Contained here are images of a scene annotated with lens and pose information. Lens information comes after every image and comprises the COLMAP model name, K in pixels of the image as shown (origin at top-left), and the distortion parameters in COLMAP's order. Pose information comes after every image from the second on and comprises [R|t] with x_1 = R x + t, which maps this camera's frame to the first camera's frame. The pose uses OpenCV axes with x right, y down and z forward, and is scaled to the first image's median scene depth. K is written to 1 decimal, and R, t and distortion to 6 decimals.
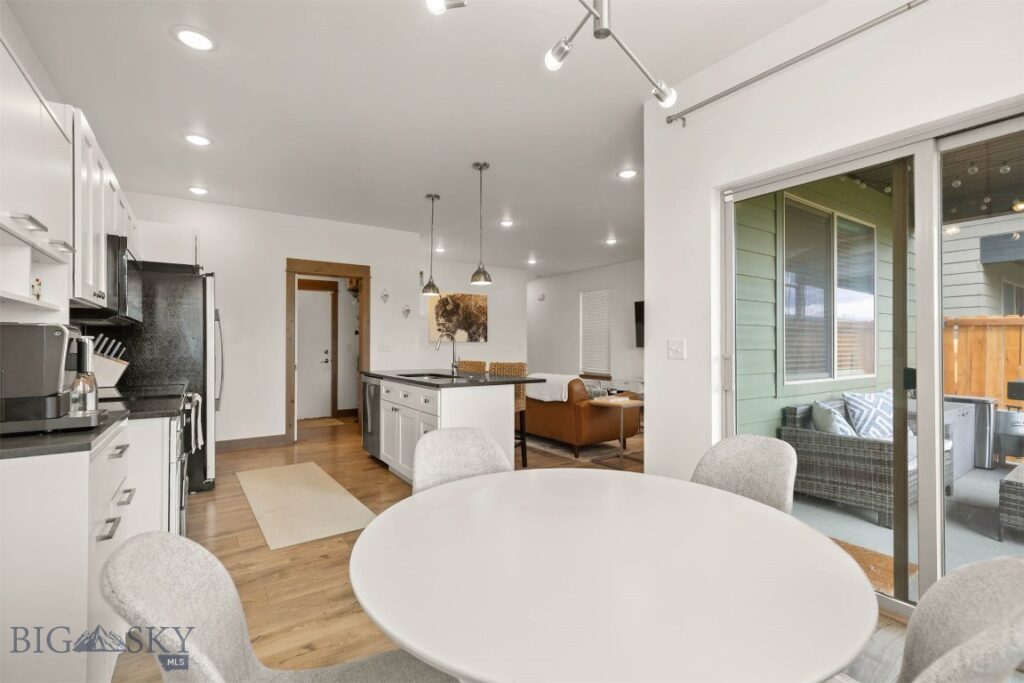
lens RADIAL K [[461.4, 0, 515.4], [0, 461.4, 339.4], [0, 0, 1]] dist [0.007461, 0.000018]
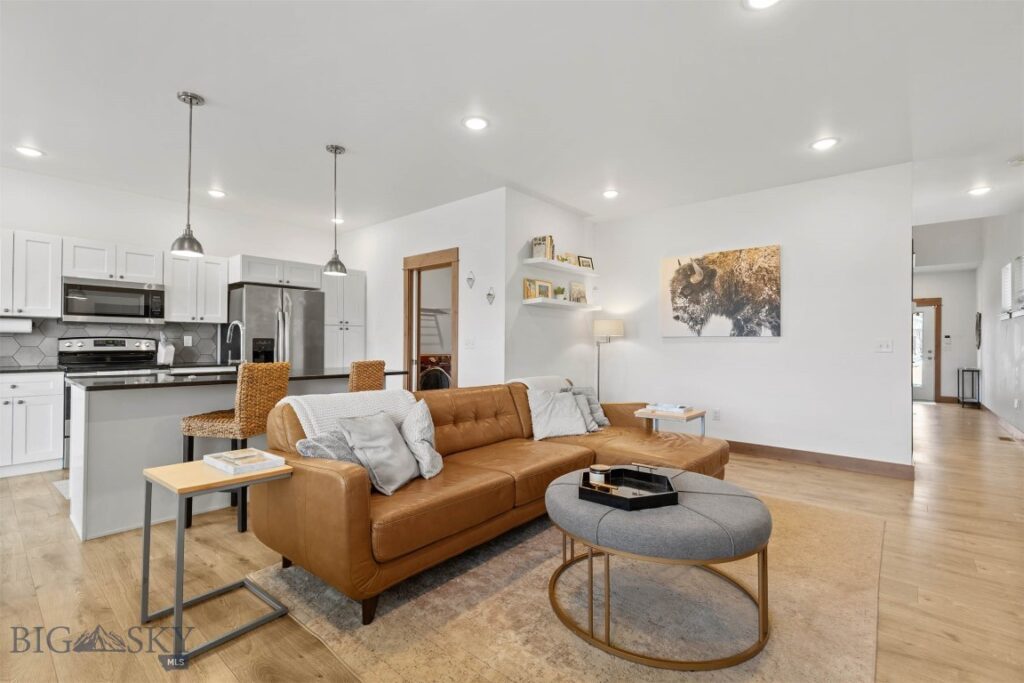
lens RADIAL K [[461.4, 0, 512.7], [0, 461.4, 340.5], [0, 0, 1]] dist [0.007461, 0.000018]
pose [[0.260221, -0.005179, -0.965535, 0.372400], [0.004565, 0.999981, -0.004133, 0.011525], [0.965538, -0.003333, 0.260240, 0.615825]]
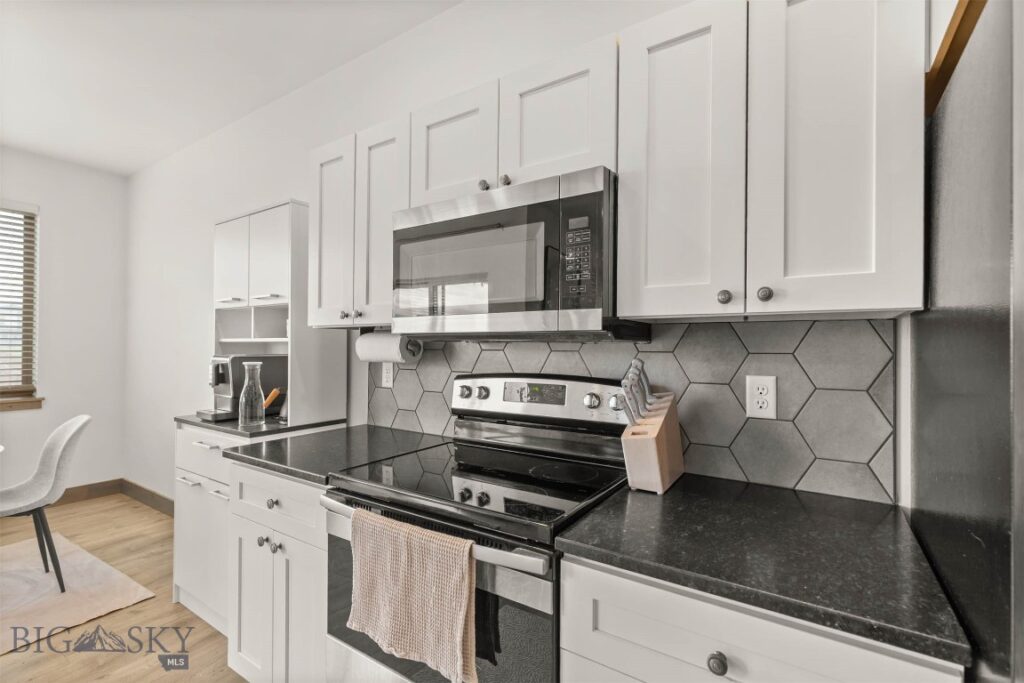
lens RADIAL K [[461.4, 0, 514.1], [0, 461.4, 345.8], [0, 0, 1]] dist [0.007461, 0.000018]
pose [[-0.925919, -0.003585, -0.377706, -0.209488], [0.000431, 0.999944, -0.010546, -0.007012], [0.377723, -0.009928, -0.925866, 0.466710]]
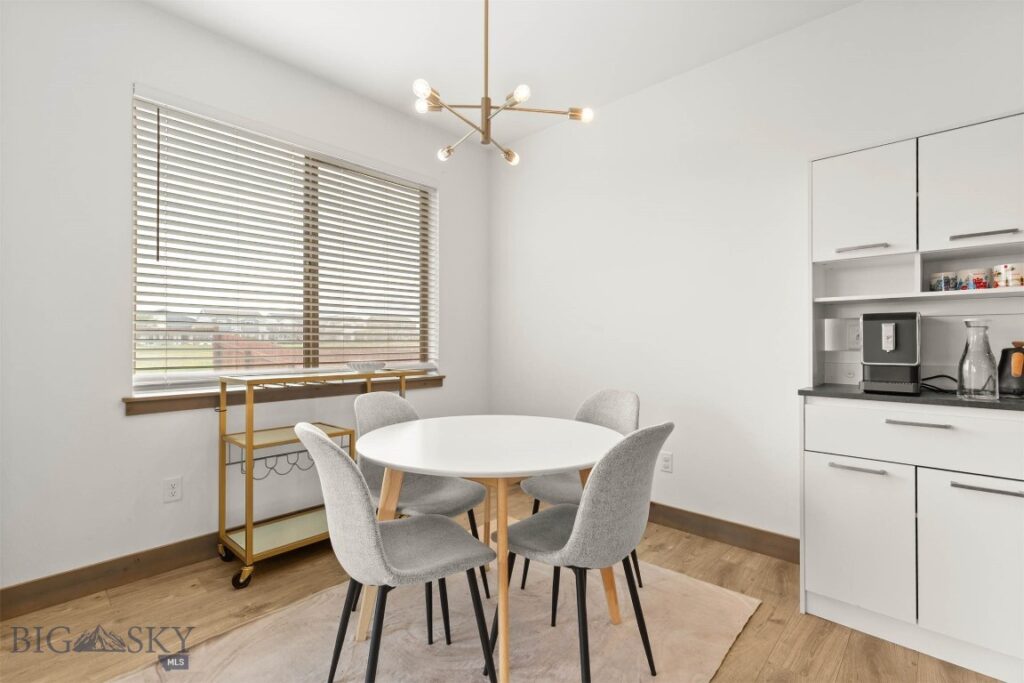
lens RADIAL K [[461.4, 0, 509.6], [0, 461.4, 341.5], [0, 0, 1]] dist [0.007461, 0.000018]
pose [[-0.973475, 0.002774, -0.228779, 0.059372], [0.005062, 0.999943, -0.009416, 0.009325], [0.228739, -0.010325, -0.973433, 0.328847]]
